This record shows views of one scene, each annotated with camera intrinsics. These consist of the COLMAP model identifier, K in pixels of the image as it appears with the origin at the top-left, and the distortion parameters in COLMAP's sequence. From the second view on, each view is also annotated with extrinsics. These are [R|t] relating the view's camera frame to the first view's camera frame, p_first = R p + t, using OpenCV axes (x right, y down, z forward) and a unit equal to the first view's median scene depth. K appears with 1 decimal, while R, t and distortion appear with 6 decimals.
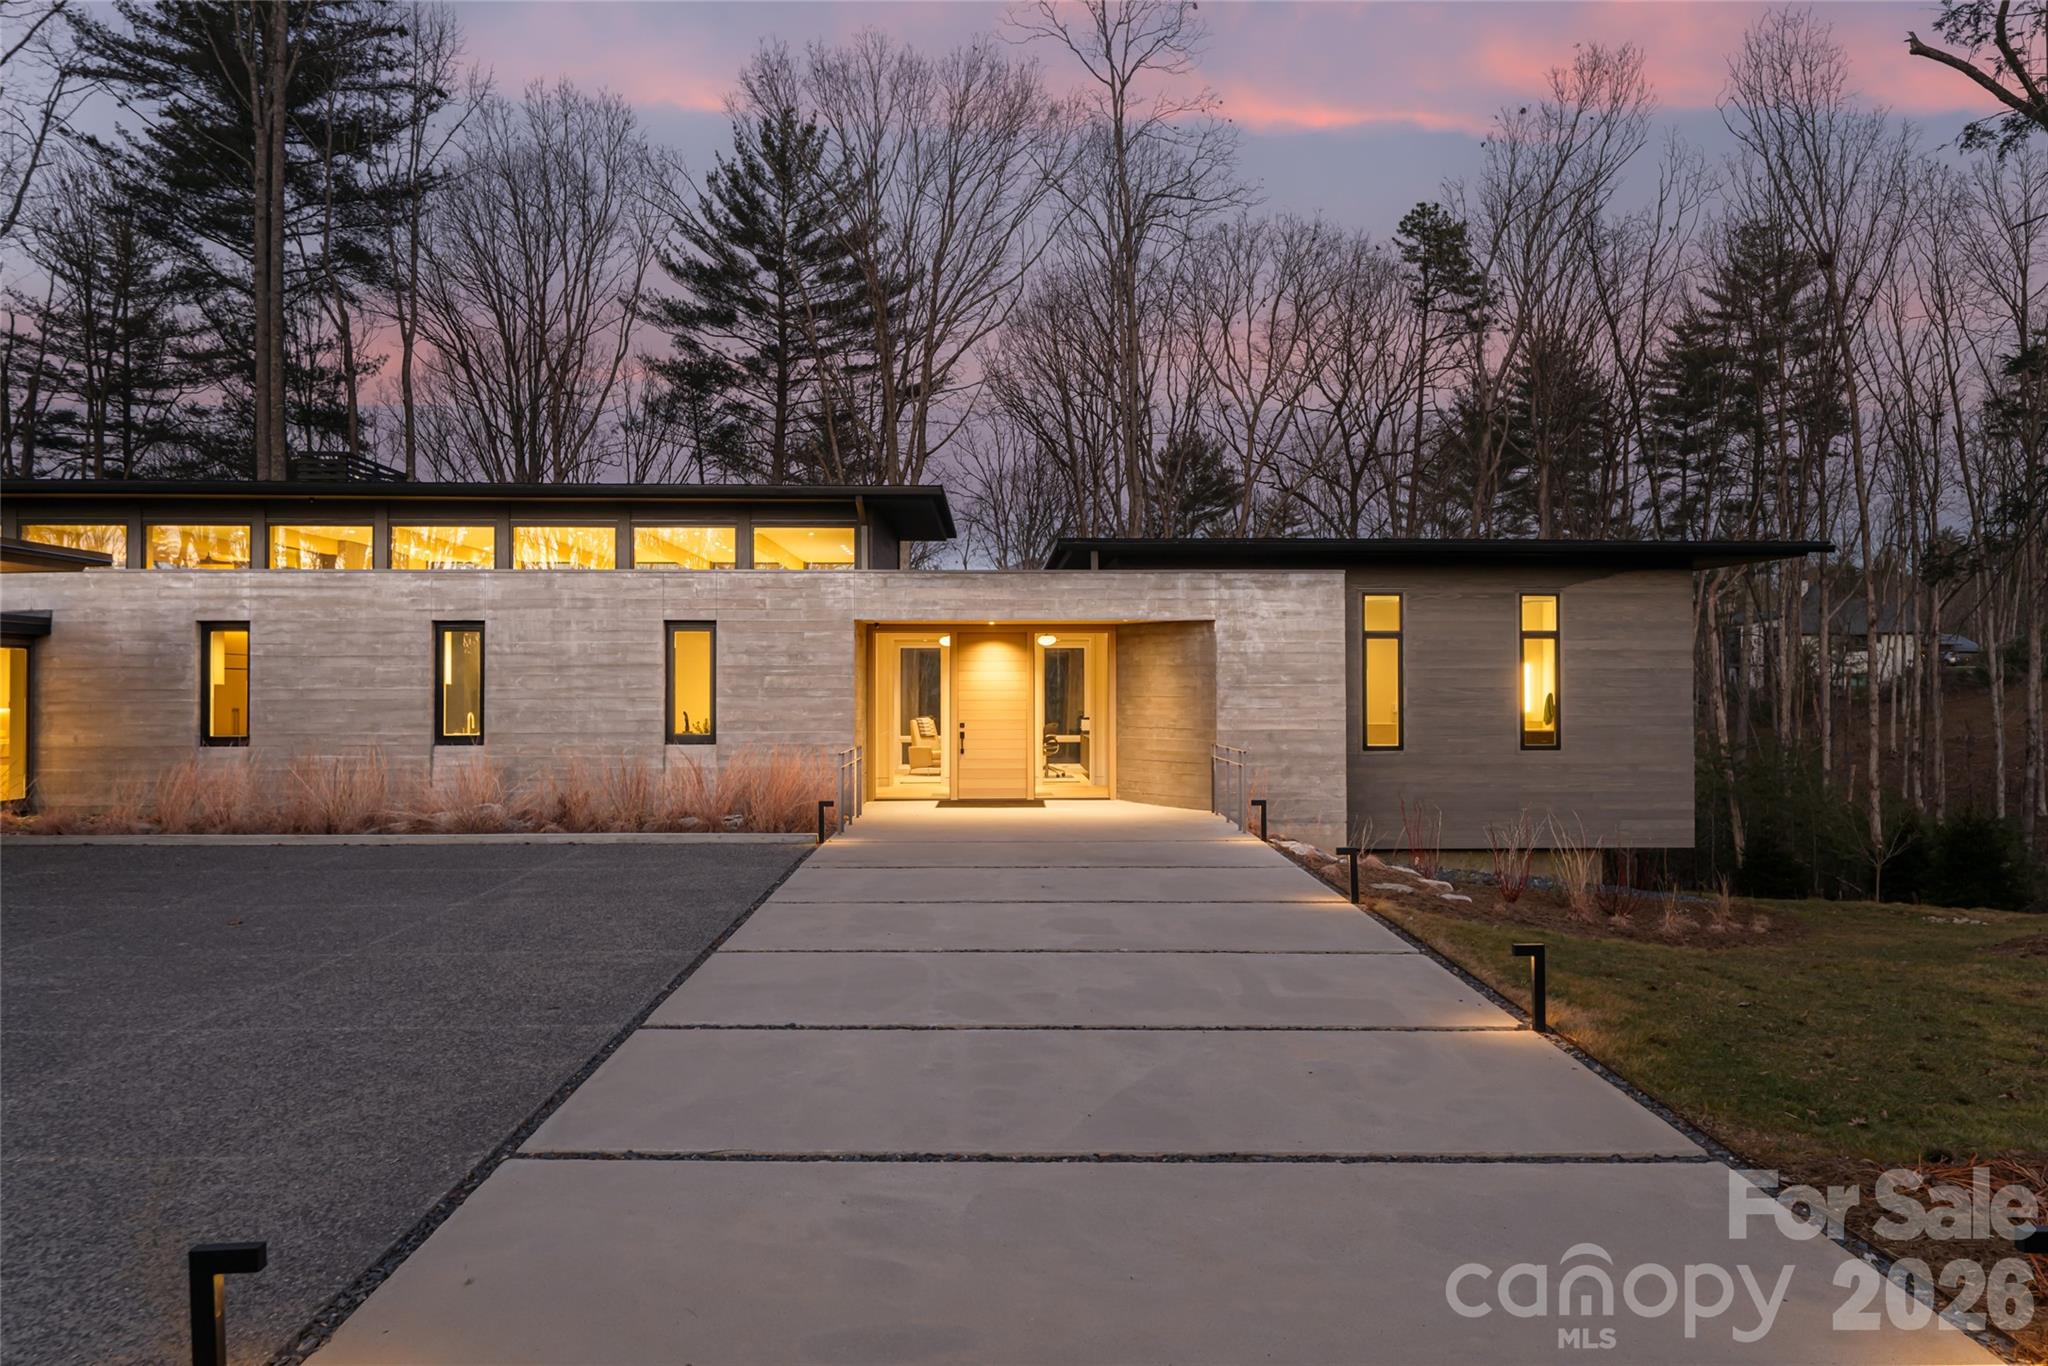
lens RADIAL K [[1375.5, 0, 1034.6], [0, 1375.5, 686.7], [0, 0, 1]] dist [0.005843, -0.003130]
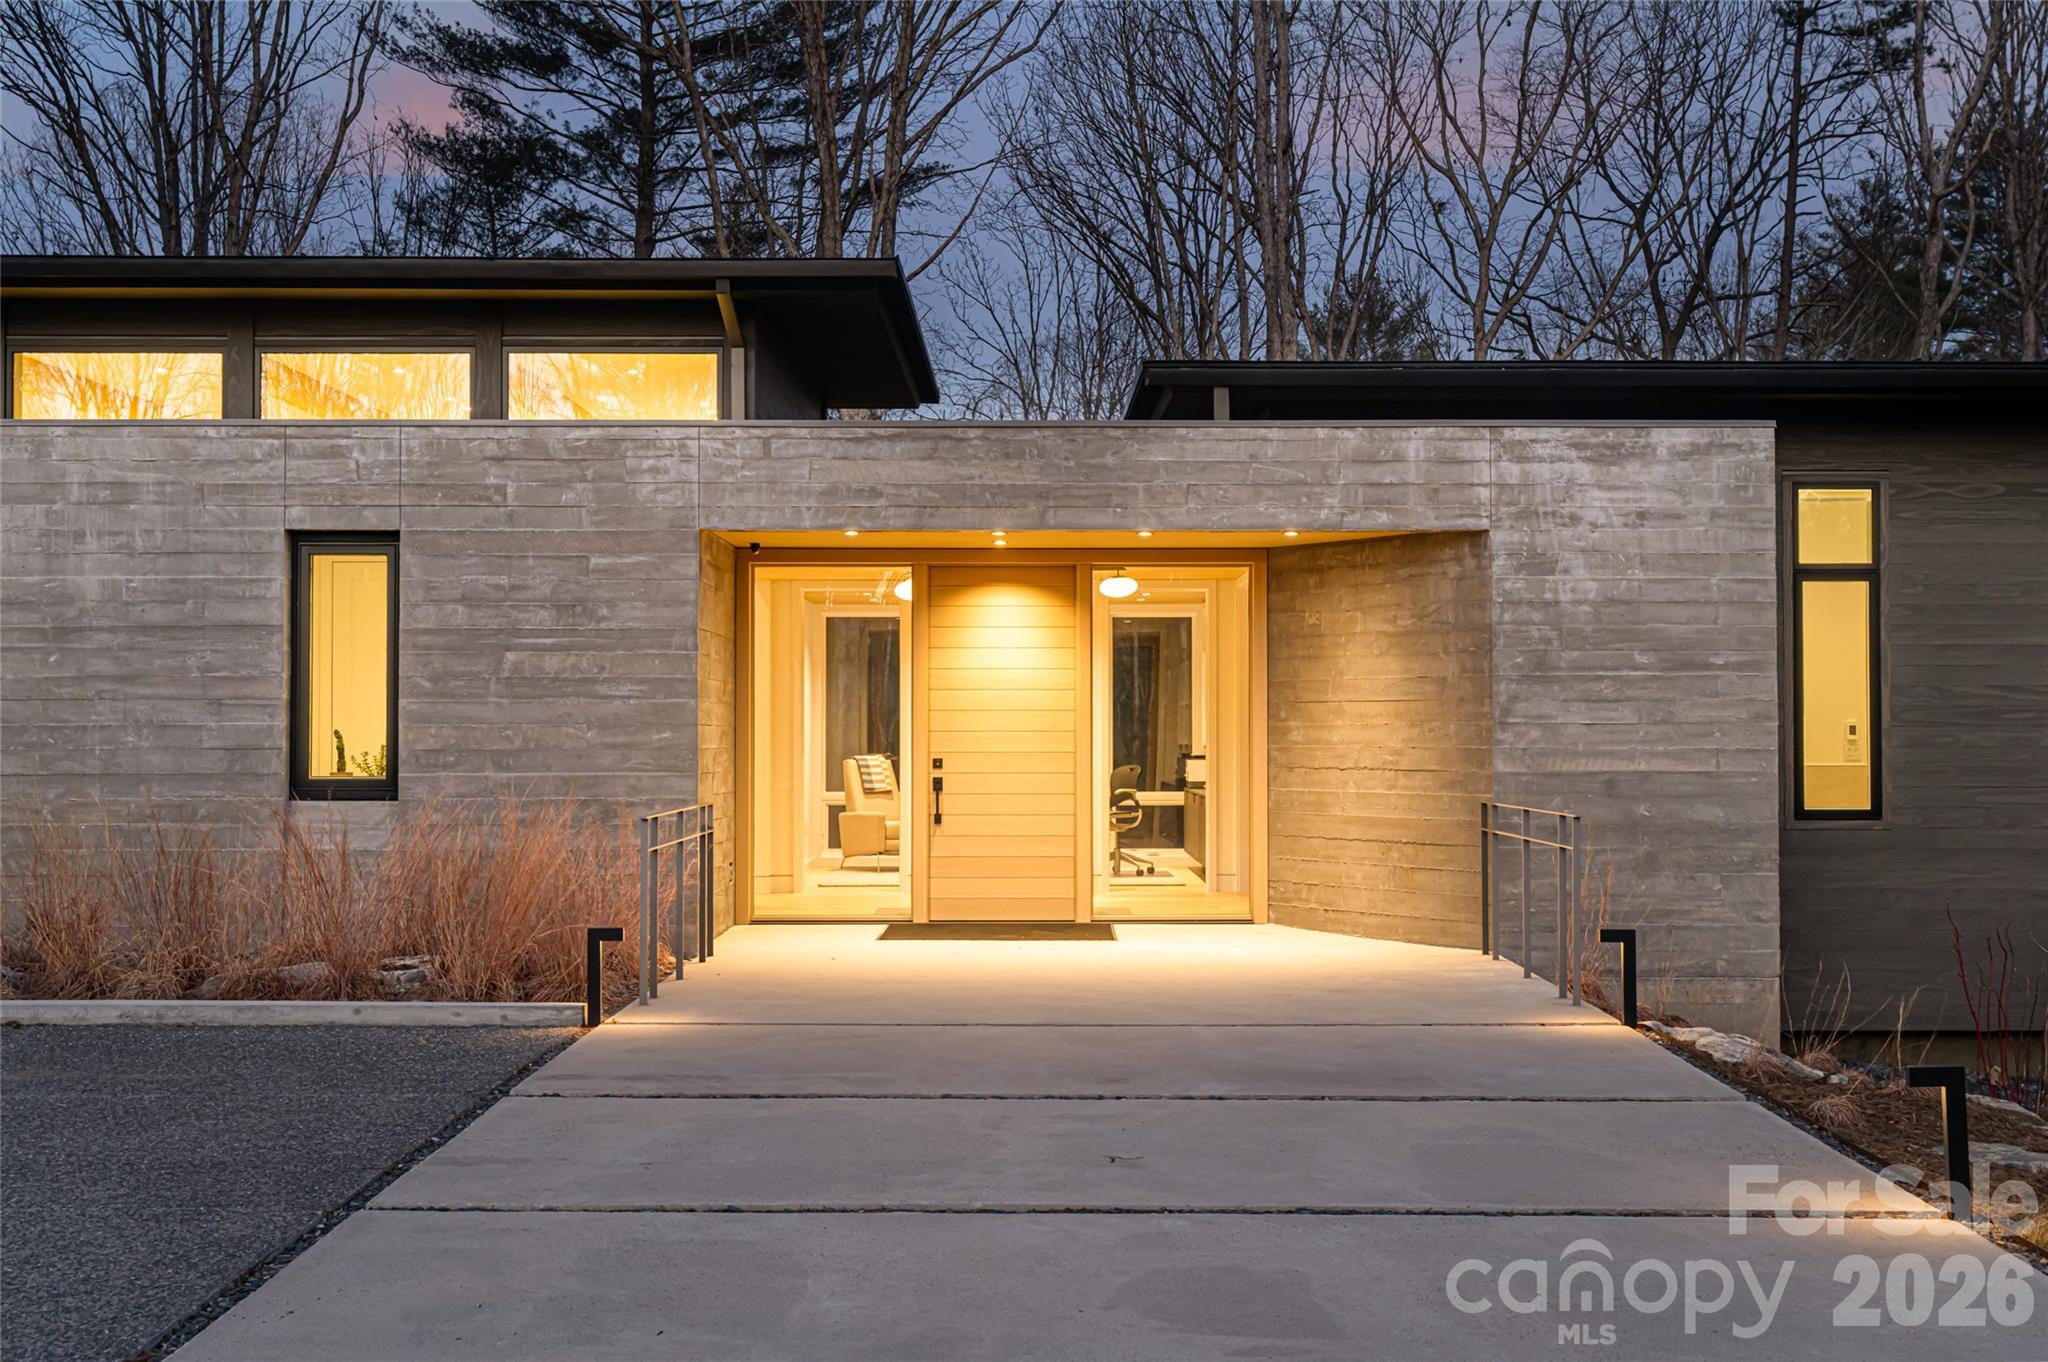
lens RADIAL K [[2331.5, 0, 1030.8], [0, 2331.5, 675.2], [0, 0, 1]] dist [-0.018457, 0.000000]
pose [[0.999629, 0.001057, -0.027217, 0.000527], [-0.001610, 0.999793, -0.020306, 0.010156], [0.027190, 0.020342, 0.999423, 0.148669]]
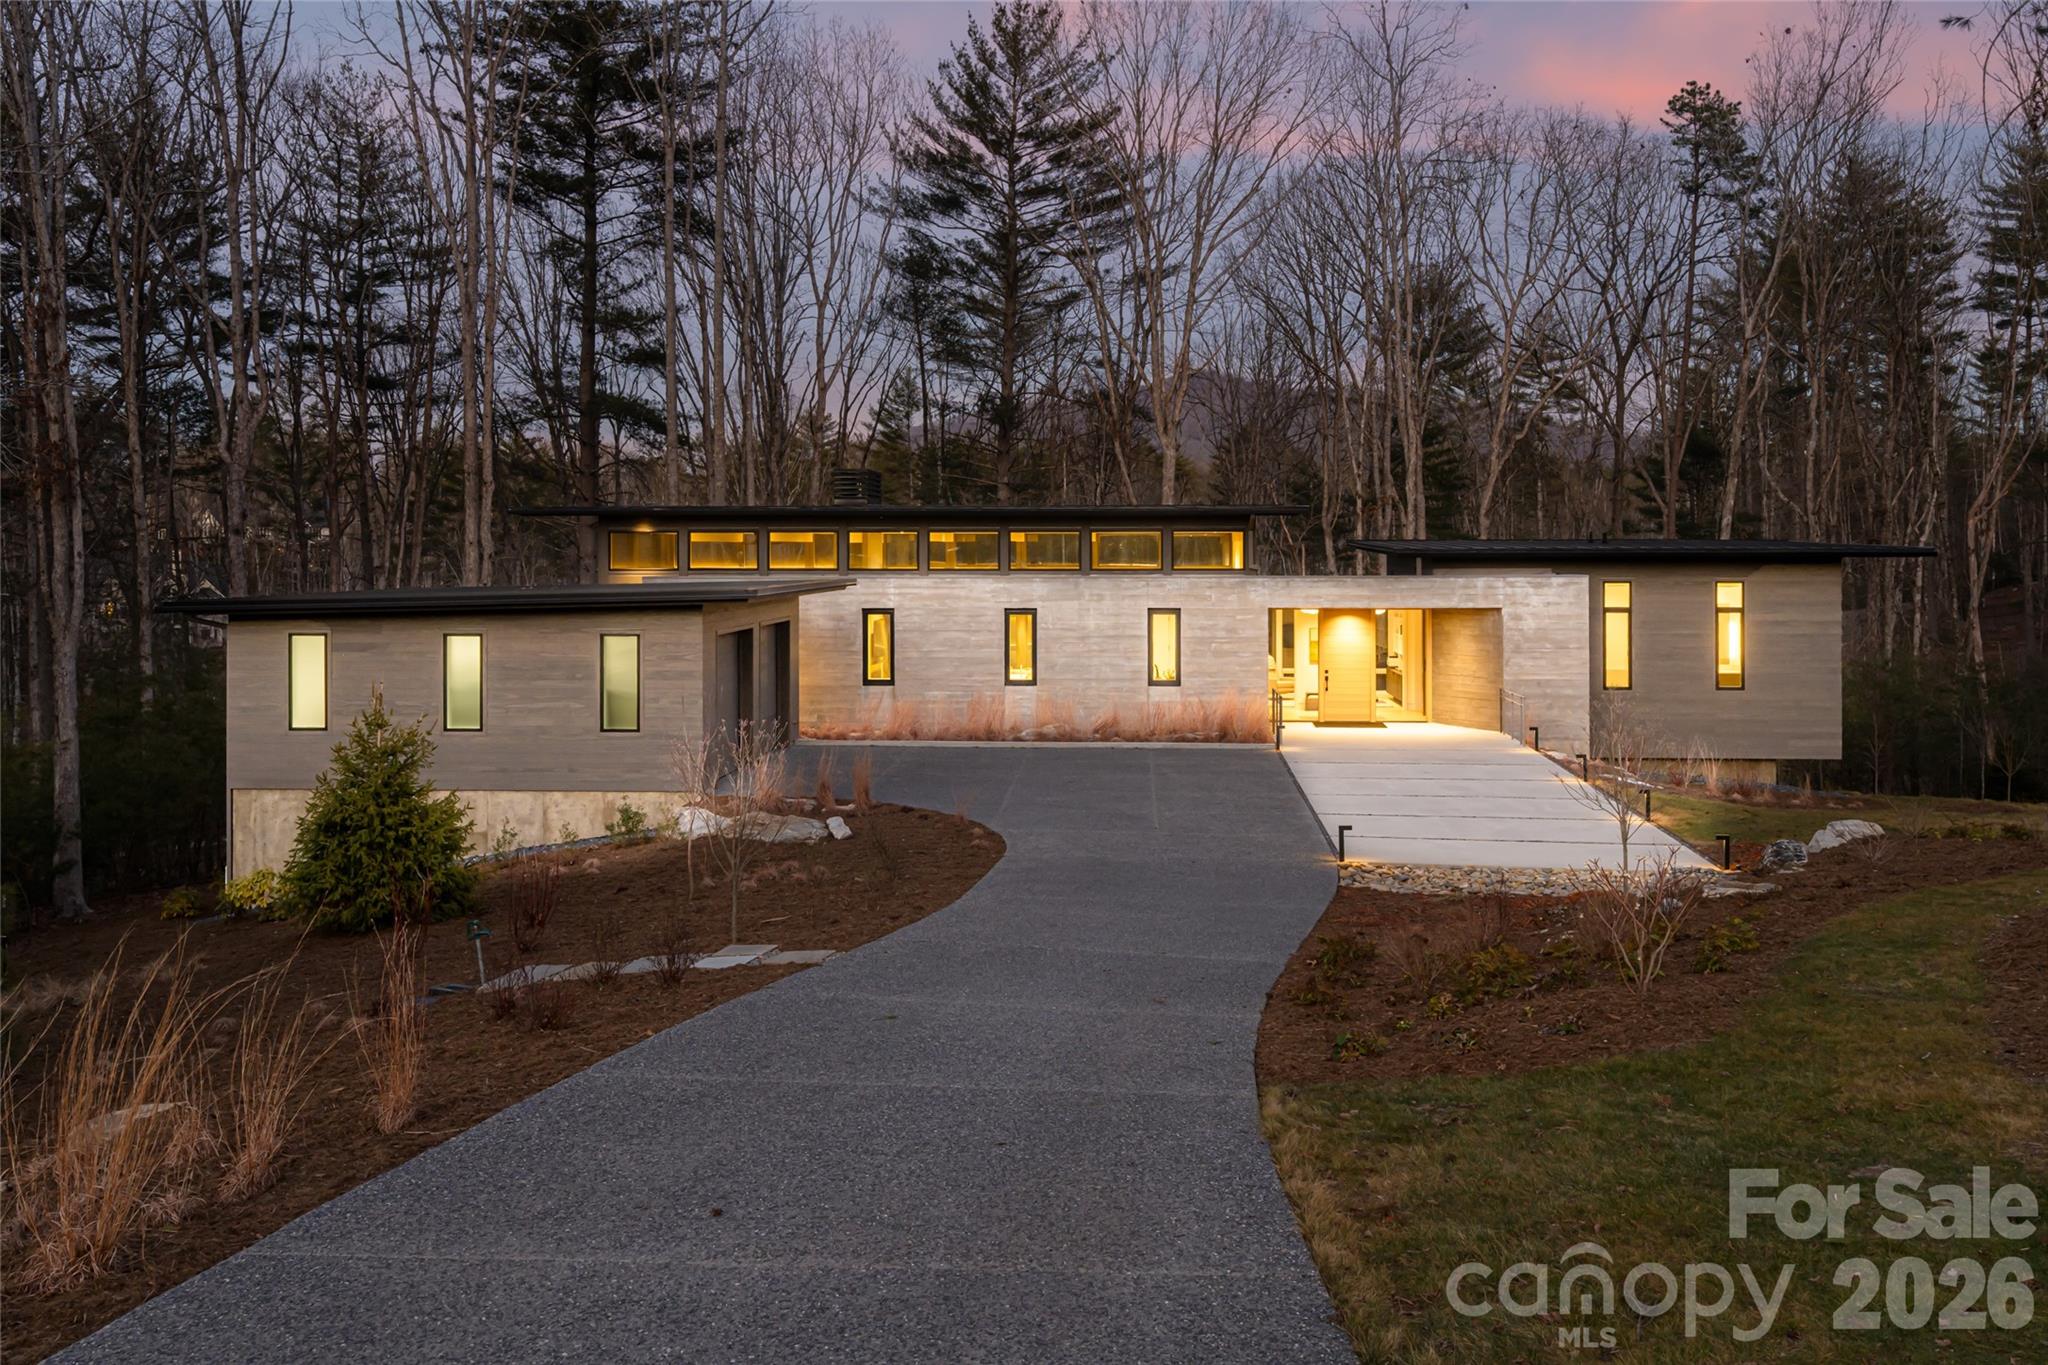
lens RADIAL K [[1825.1, 0, 1046.4], [0, 1825.1, 548.4], [0, 0, 1]] dist [0.029372, -0.010584]
pose [[0.996486, -0.000218, -0.083764, -0.136155], [0.000378, 0.999998, 0.001896, -0.078582], [0.083764, -0.001921, 0.996484, -0.716423]]
